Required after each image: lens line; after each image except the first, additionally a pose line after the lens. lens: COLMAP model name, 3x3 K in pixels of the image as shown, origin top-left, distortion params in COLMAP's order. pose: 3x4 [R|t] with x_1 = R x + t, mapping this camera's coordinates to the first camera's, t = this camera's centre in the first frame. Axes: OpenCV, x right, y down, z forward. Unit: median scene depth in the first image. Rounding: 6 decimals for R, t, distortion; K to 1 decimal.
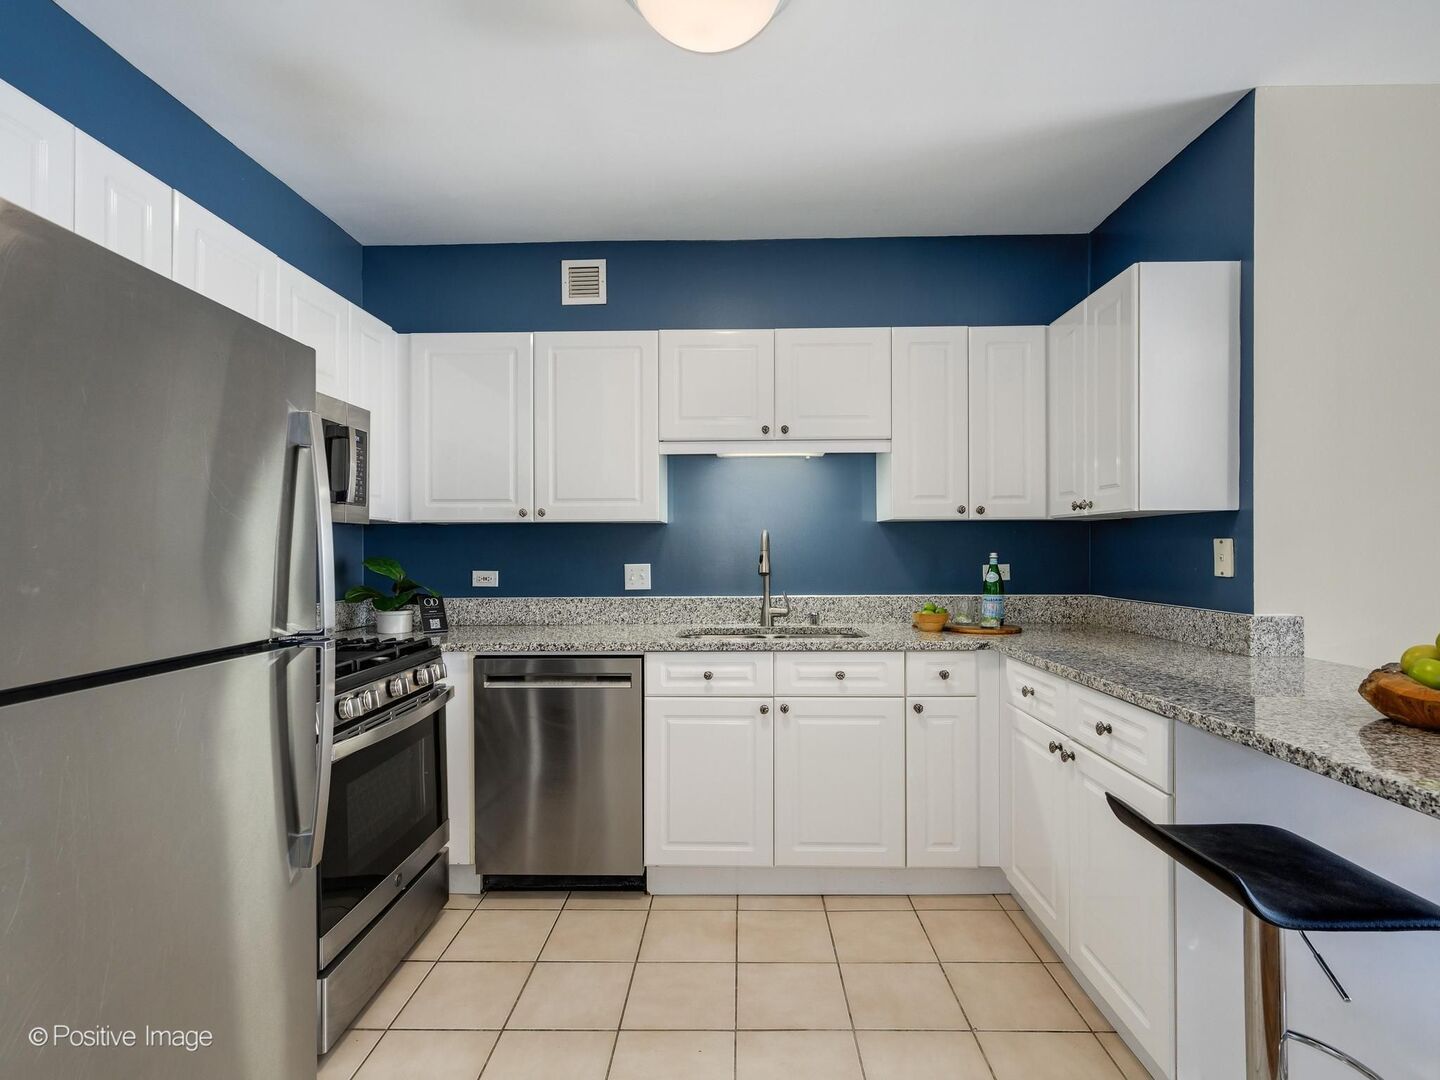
lens RADIAL K [[706.5, 0, 706.6], [0, 706.5, 545.1], [0, 0, 1]] dist [-0.002658, 0.001524]
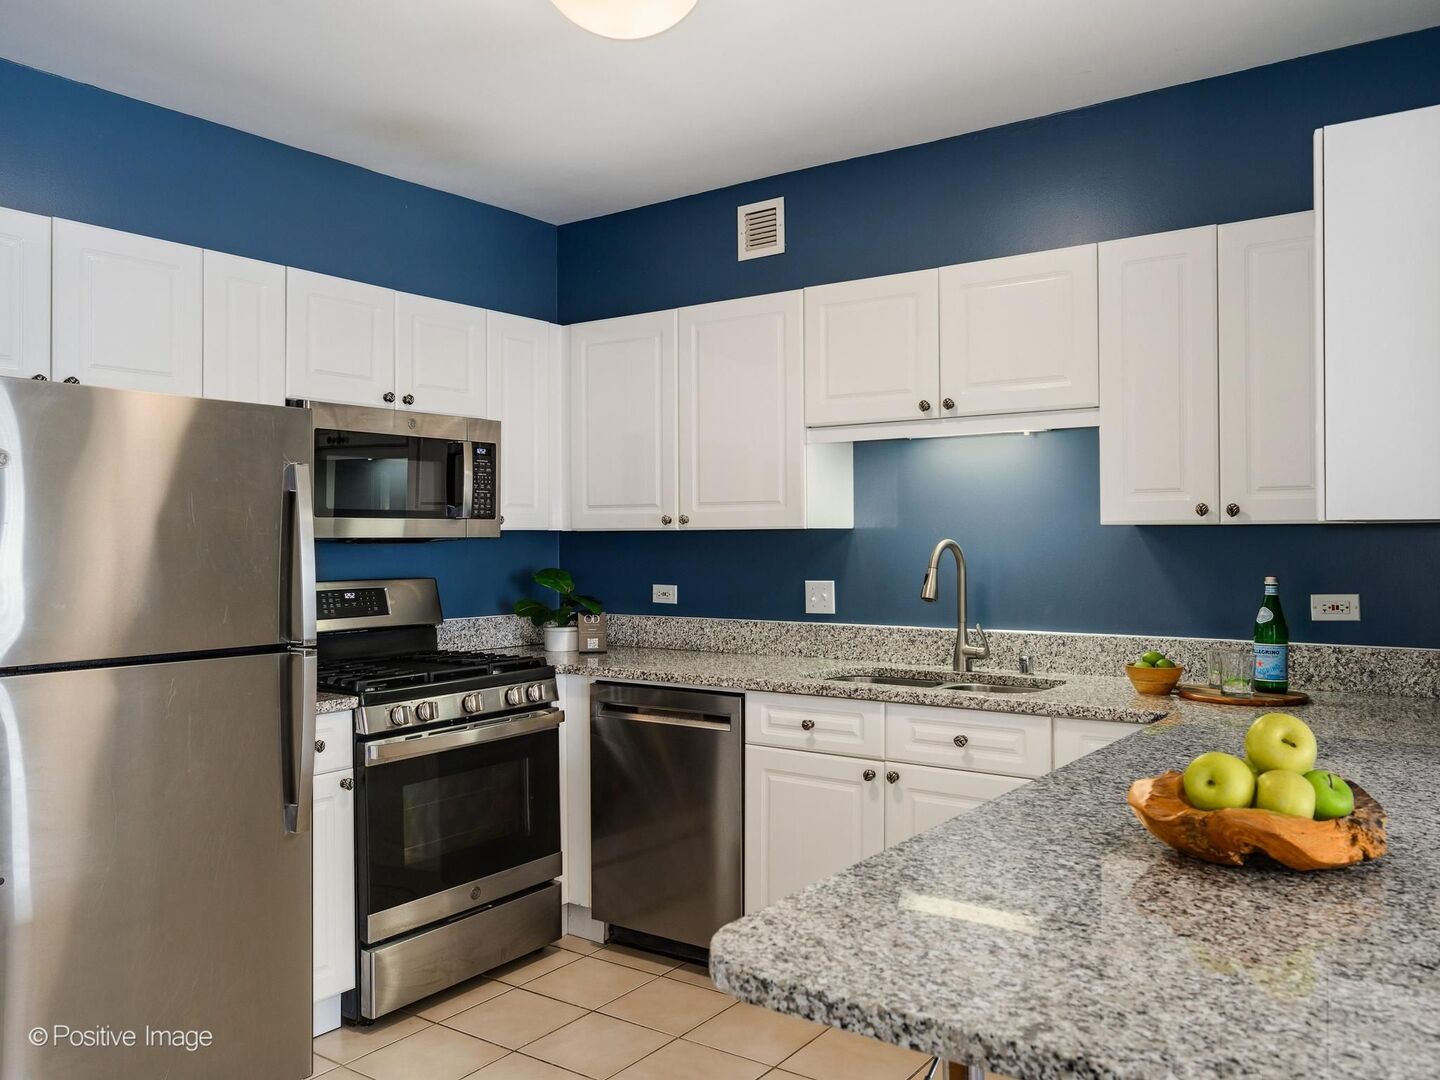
lens RADIAL K [[1086.6, 0, 660.4], [0, 1086.6, 529.9], [0, 0, 1]] dist [-0.014550, 0.012146]
pose [[0.824933, -0.006313, -0.565196, 0.511408], [0.005402, 0.999980, -0.003284, -0.031002], [0.565205, -0.000344, 0.824950, -0.103032]]
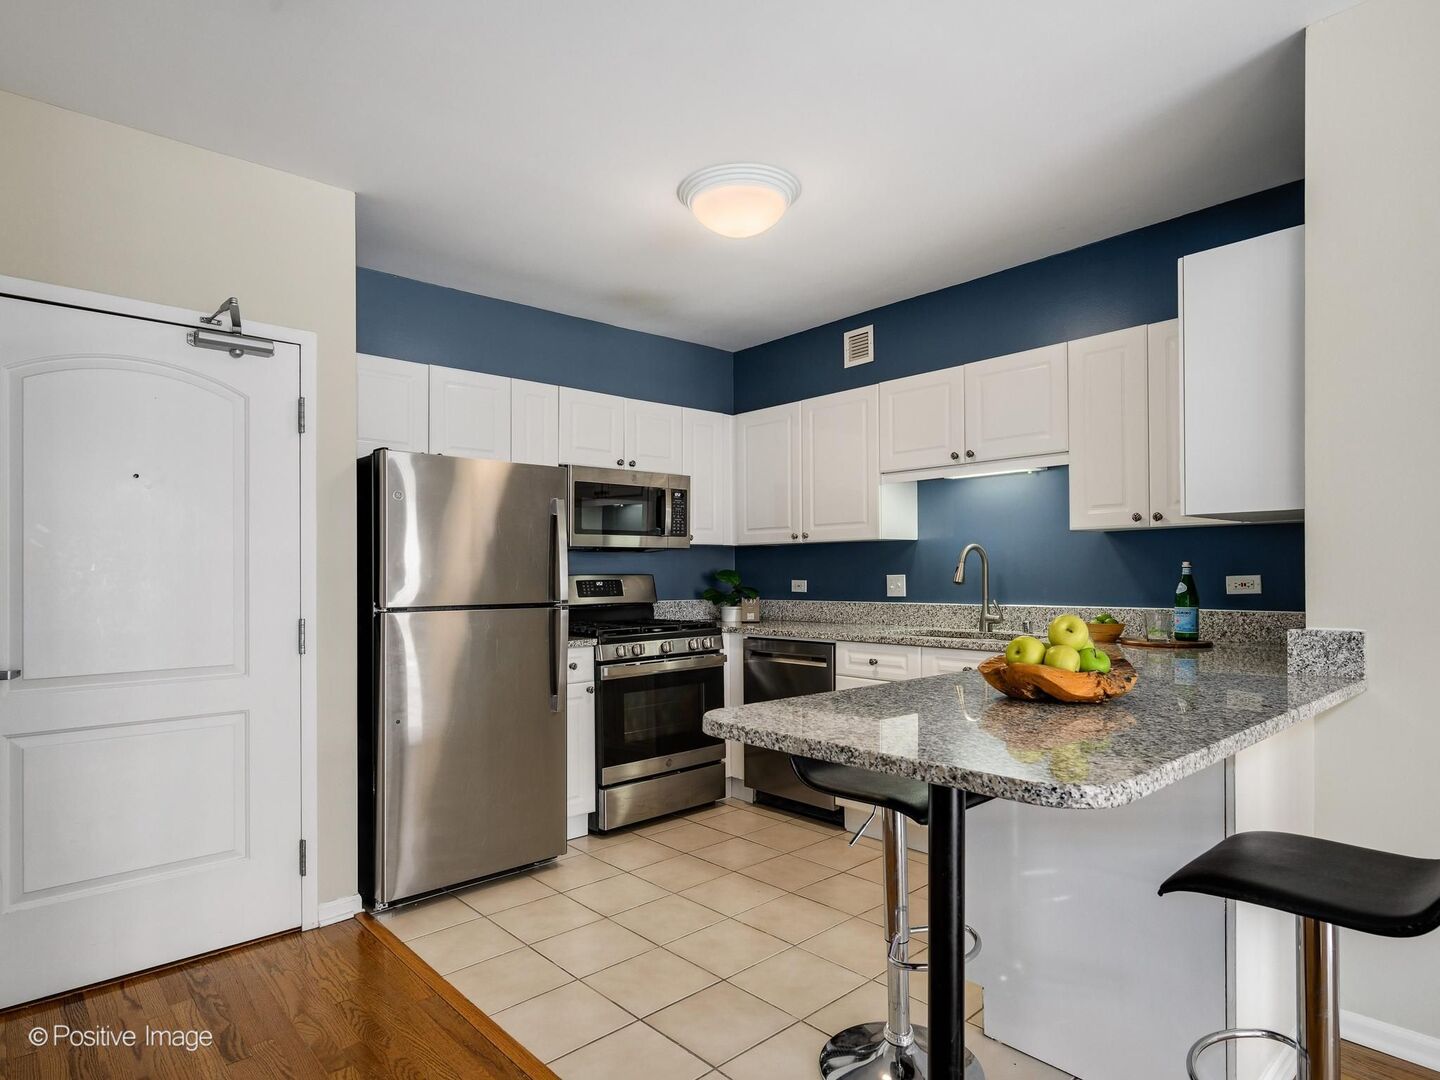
lens RADIAL K [[750.7, 0, 694.5], [0, 750.7, 560.7], [0, 0, 1]] dist [-0.003848, -0.001195]
pose [[0.696894, -0.012321, -0.717068, 0.670827], [0.009623, 0.999923, -0.007829, 0.010925], [0.717110, -0.001445, 0.696959, -0.141998]]
